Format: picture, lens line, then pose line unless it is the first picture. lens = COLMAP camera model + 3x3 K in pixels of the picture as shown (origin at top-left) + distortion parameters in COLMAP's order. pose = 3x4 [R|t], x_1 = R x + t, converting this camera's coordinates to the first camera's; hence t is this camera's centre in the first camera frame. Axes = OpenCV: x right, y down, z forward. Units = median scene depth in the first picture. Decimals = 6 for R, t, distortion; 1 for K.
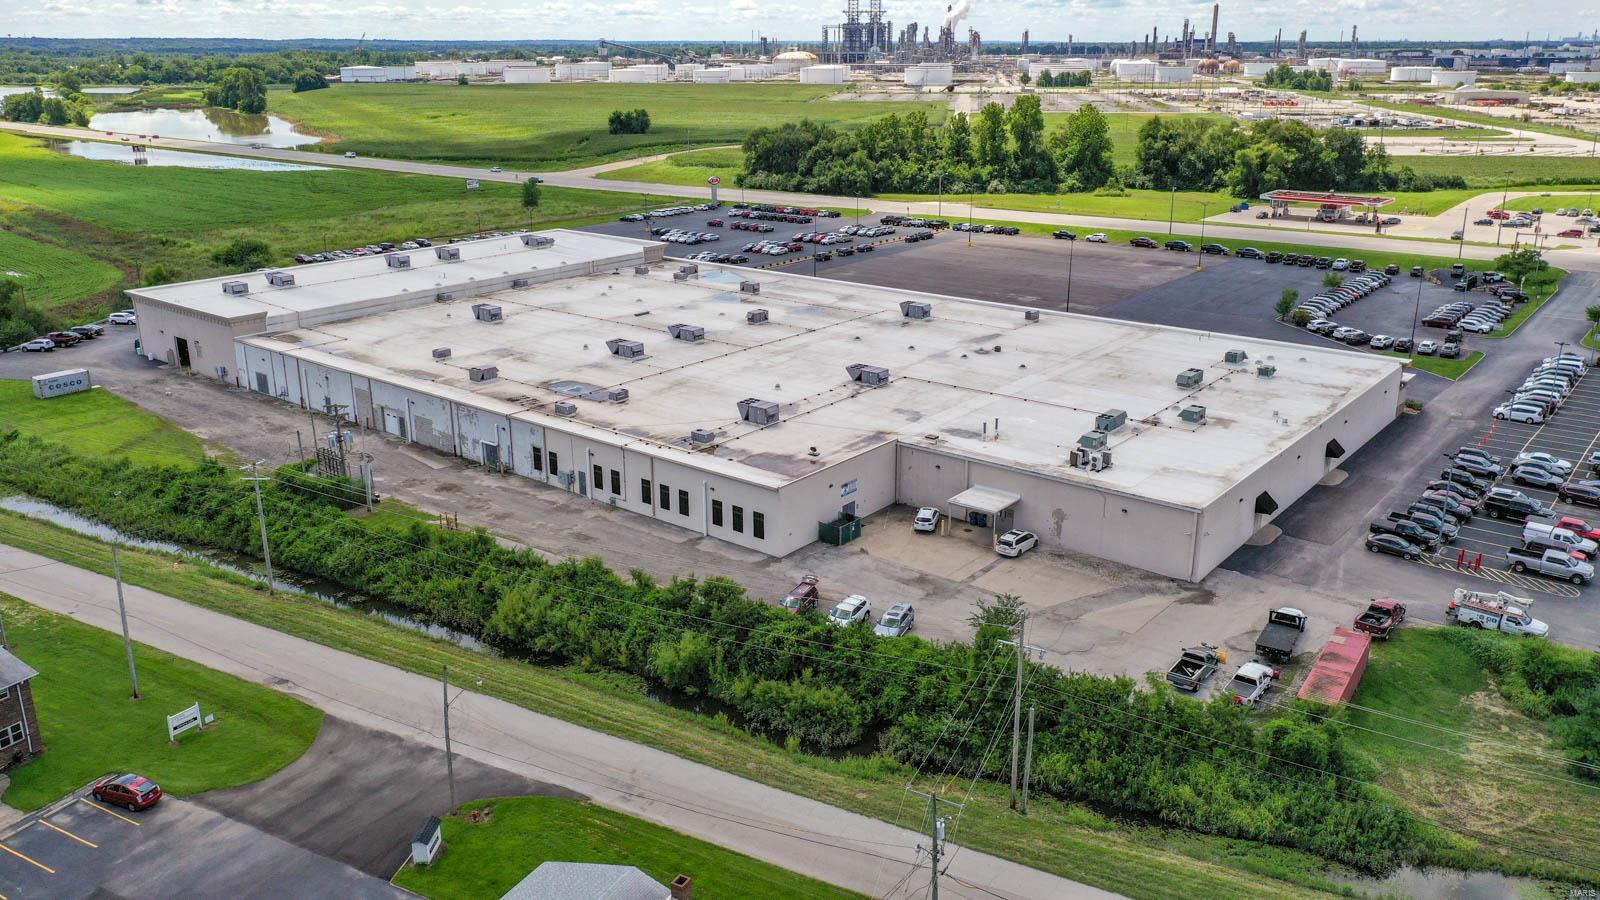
lens RADIAL K [[1246.3, 0, 794.8], [0, 1246.3, 450.9], [0, 0, 1]] dist [0.006103, 0.002746]
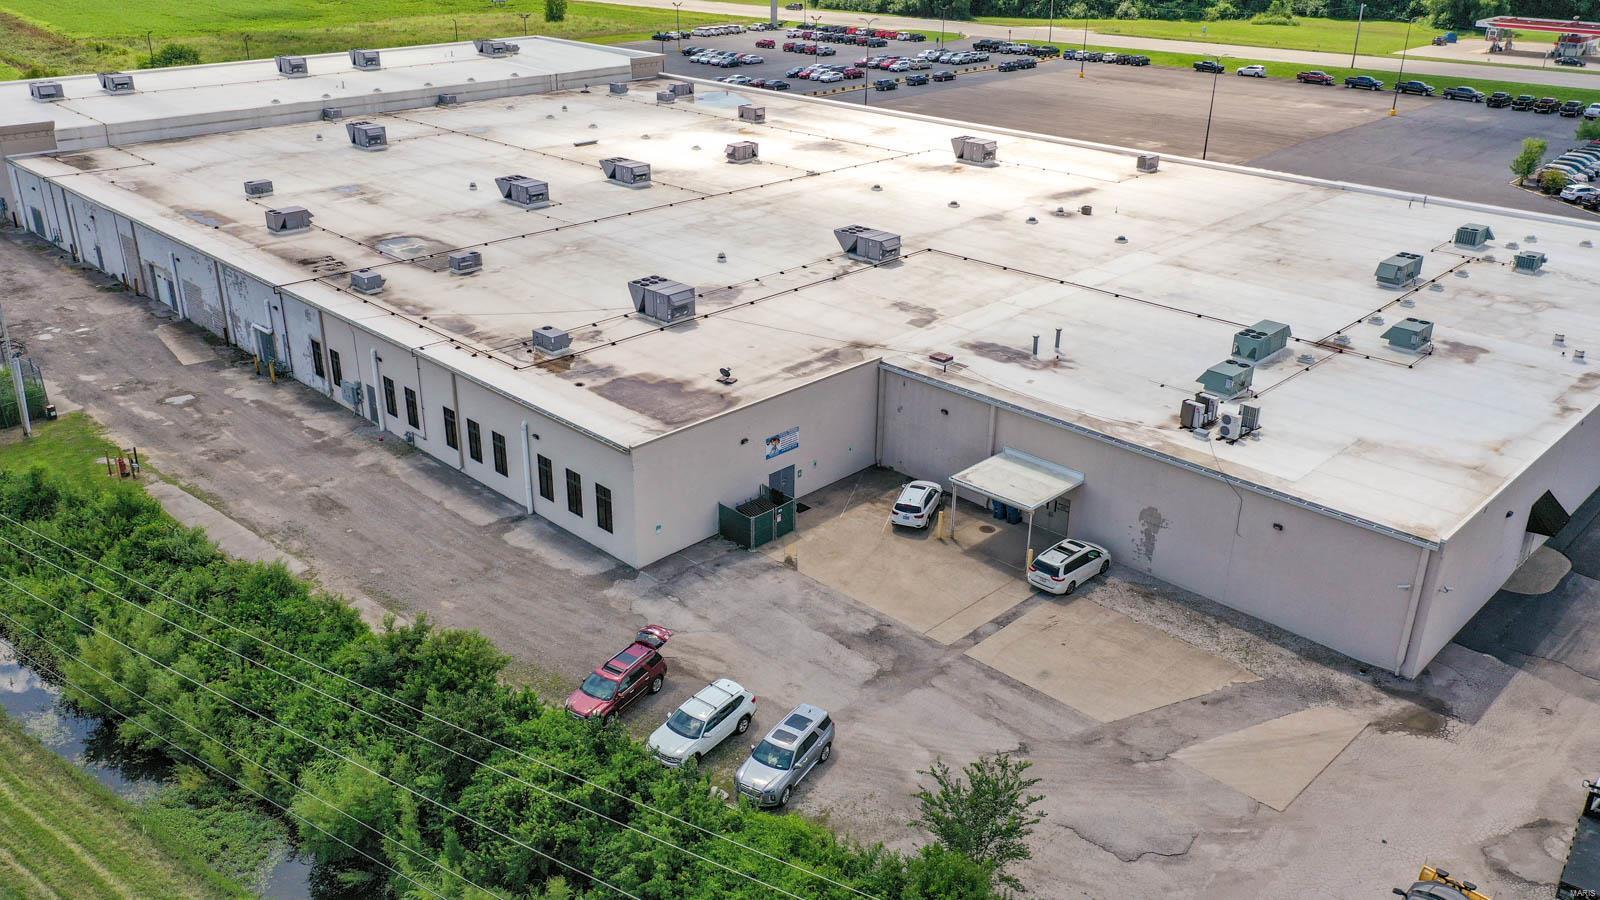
lens RADIAL K [[1280.5, 0, 782.4], [0, 1280.5, 448.7], [0, 0, 1]] dist [0.007700, 0.000085]
pose [[0.994470, 0.052264, -0.091094, 0.084487], [-0.042493, 0.993449, 0.106085, -0.026246], [0.096041, -0.101628, 0.990176, 0.362784]]
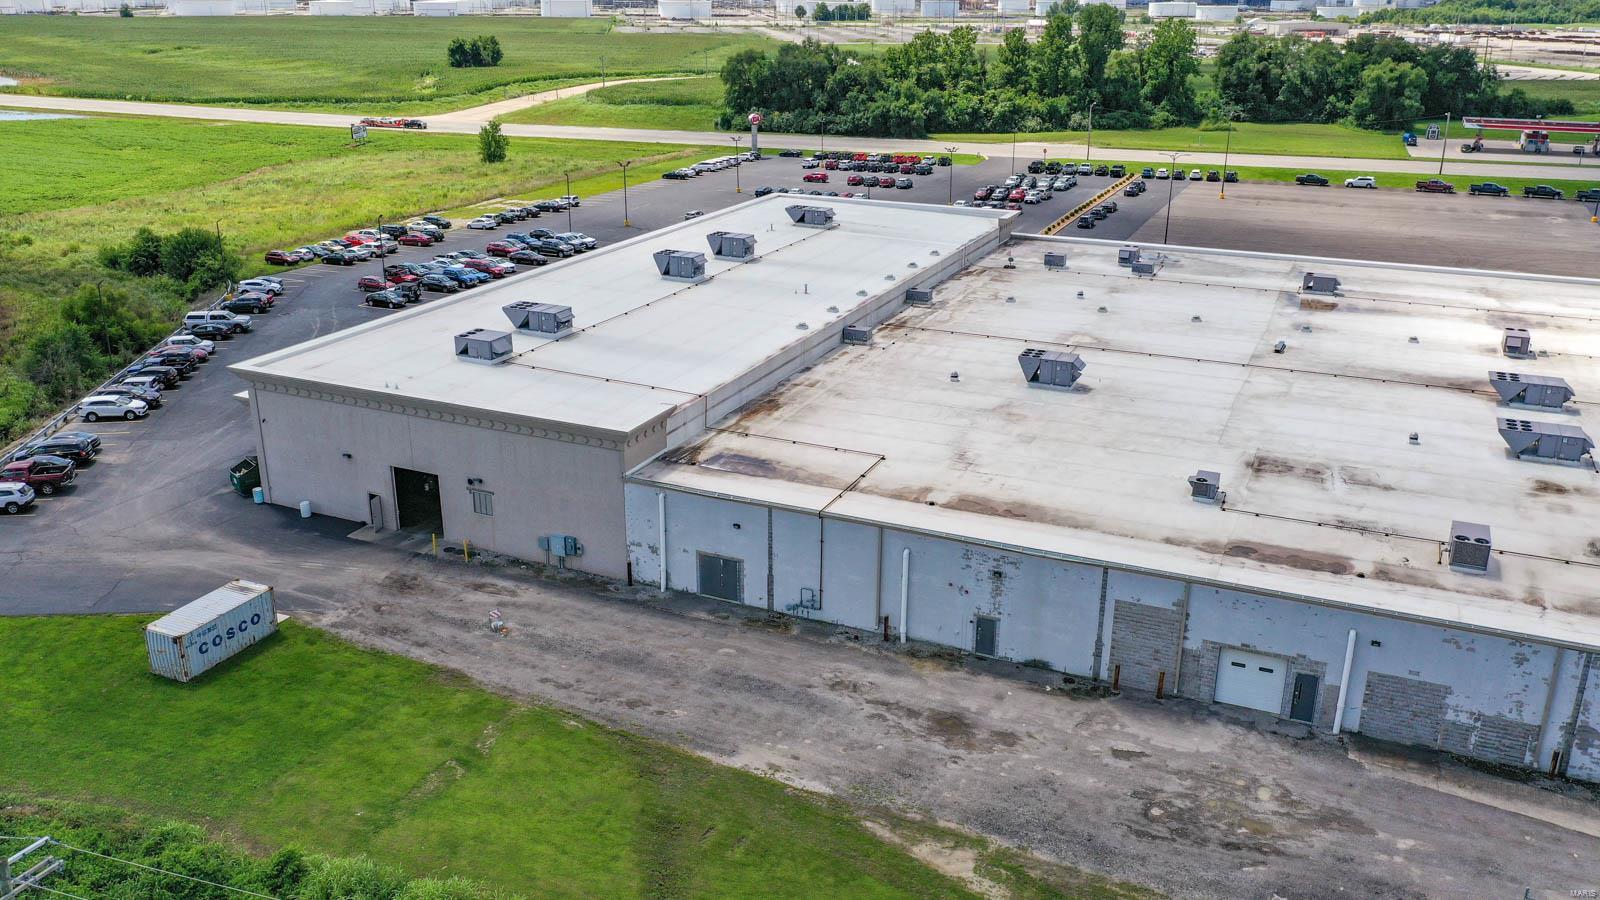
lens RADIAL K [[1294.8, 0, 800.0], [0, 1294.8, 450.0], [0, 0, 1]] dist [-0.000025, -0.011432]
pose [[0.966588, -0.081220, 0.243126, -0.608162], [0.074202, 0.996523, 0.037898, -0.135775], [-0.245359, -0.018591, 0.969254, 0.678344]]
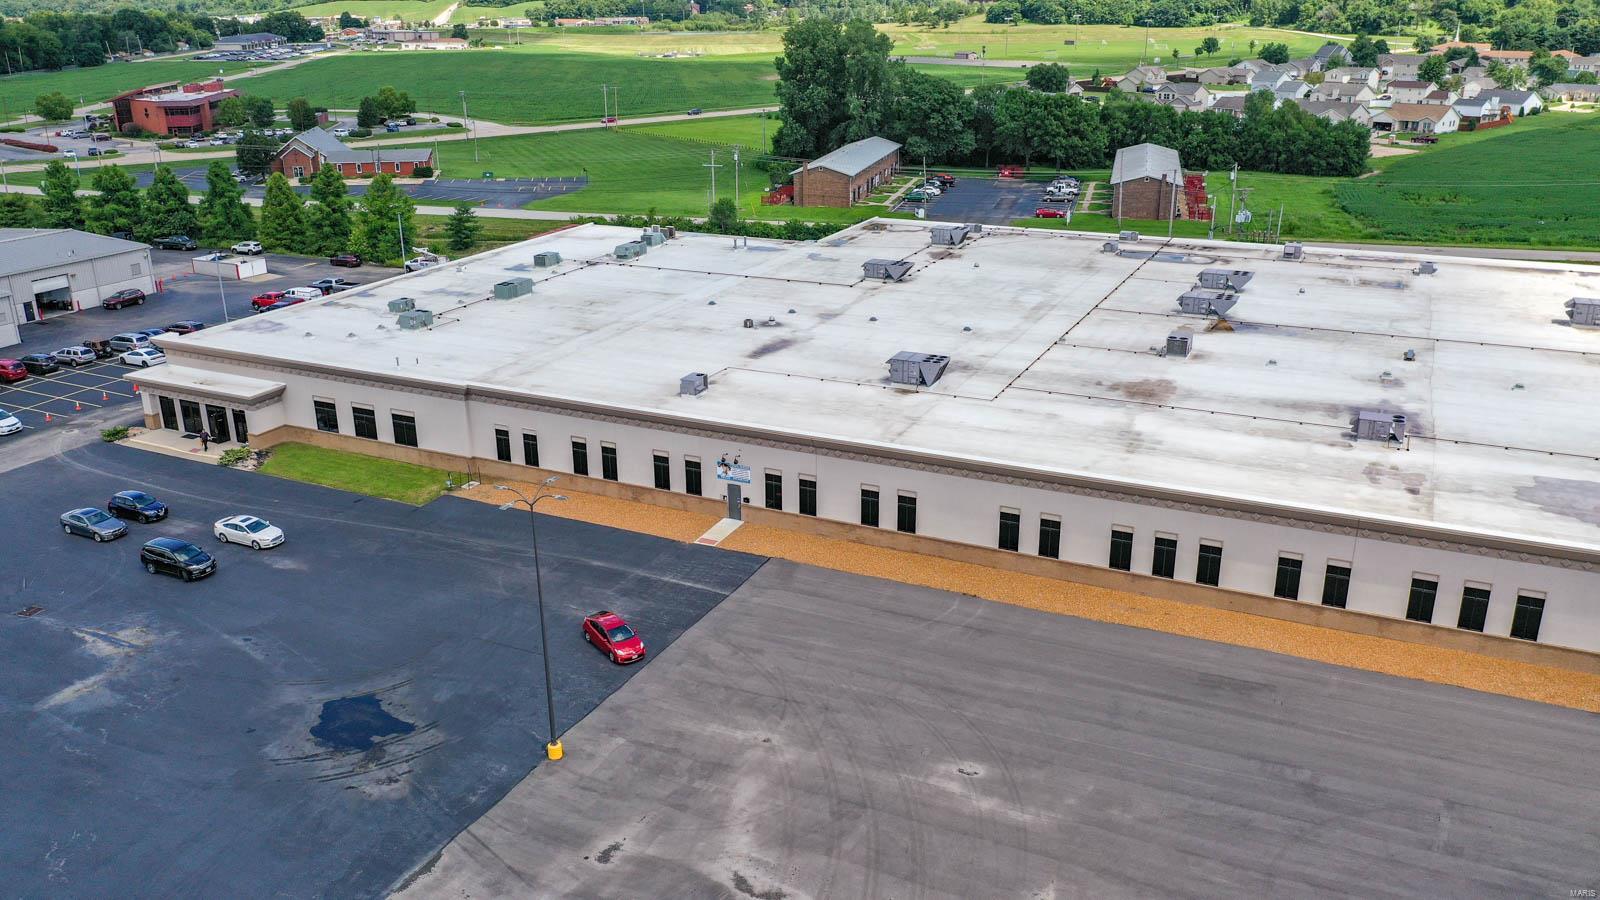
lens RADIAL K [[1254.3, 0, 808.1], [0, 1254.3, 444.5], [0, 0, 1]] dist [-0.000036, -0.006071]
pose [[-0.970485, 0.089660, -0.223873, 0.336959], [-0.066023, 0.794070, 0.604230, -0.515458], [0.231946, 0.601177, -0.764714, 1.823572]]
